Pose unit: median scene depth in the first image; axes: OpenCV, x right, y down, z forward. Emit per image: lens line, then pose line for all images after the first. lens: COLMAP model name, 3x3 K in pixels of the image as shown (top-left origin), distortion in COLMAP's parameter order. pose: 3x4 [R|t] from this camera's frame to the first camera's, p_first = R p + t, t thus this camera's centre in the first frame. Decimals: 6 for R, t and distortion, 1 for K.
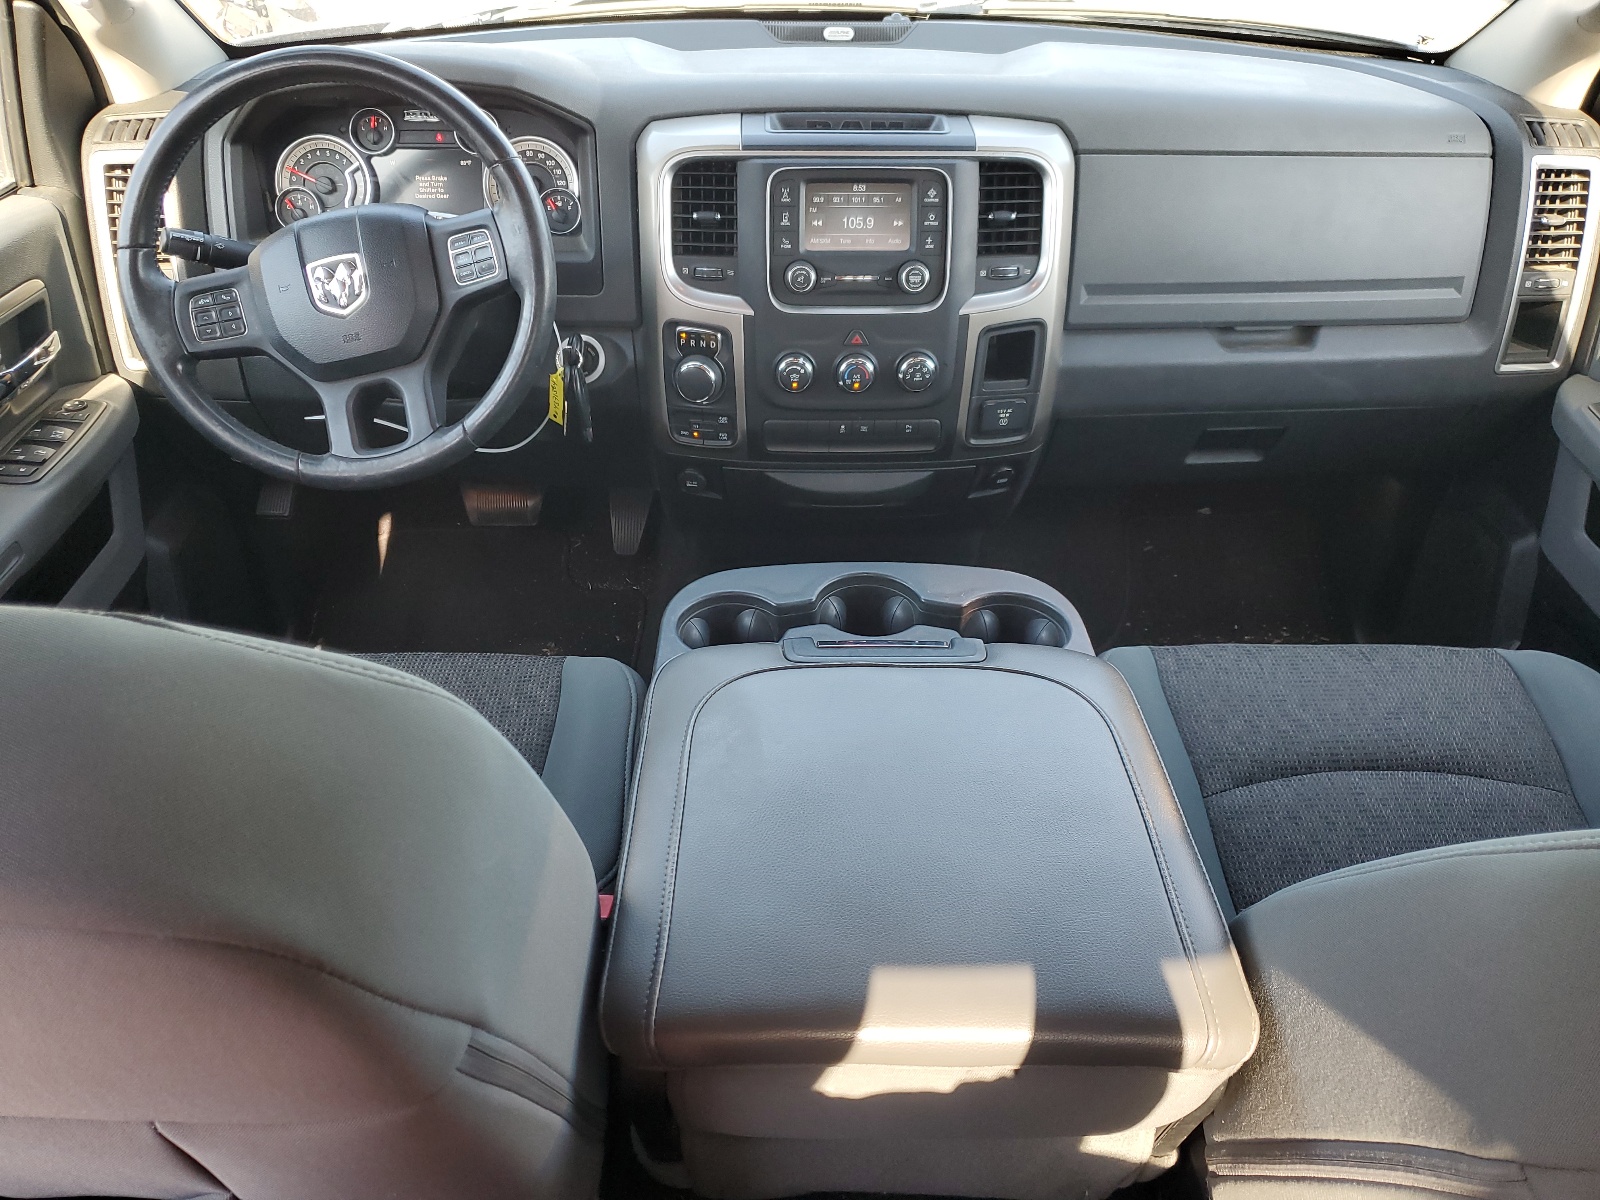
lens RADIAL K [[1215.3, 0, 796.3], [0, 1215.3, 600.3], [0, 0, 1]] dist [-0.005047, -0.004036]
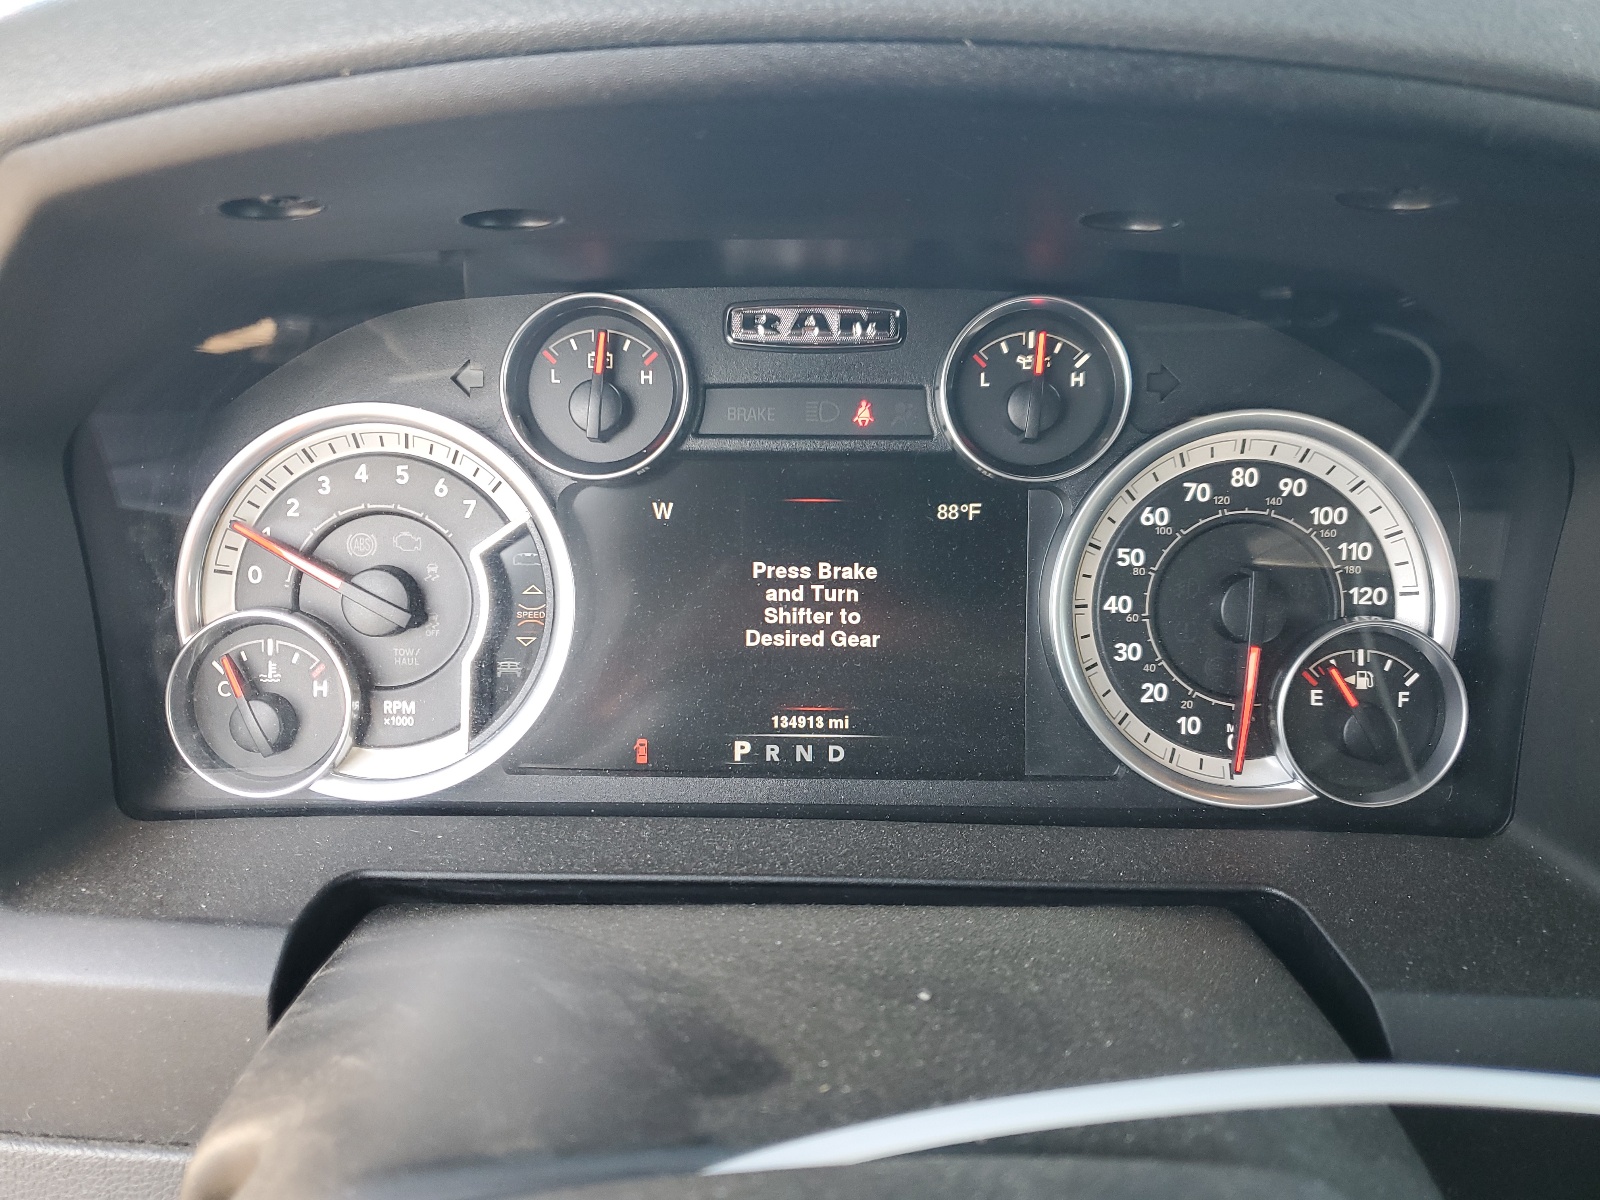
lens RADIAL K [[1215.3, 0, 802.4], [0, 1215.3, 600.1], [0, 0, 1]] dist [-0.005047, -0.004036]
pose [[0.999254, 0.007611, -0.037856, -0.296083], [-0.013401, 0.987804, -0.155127, -0.306118], [0.036214, 0.155519, 0.987169, 0.765322]]
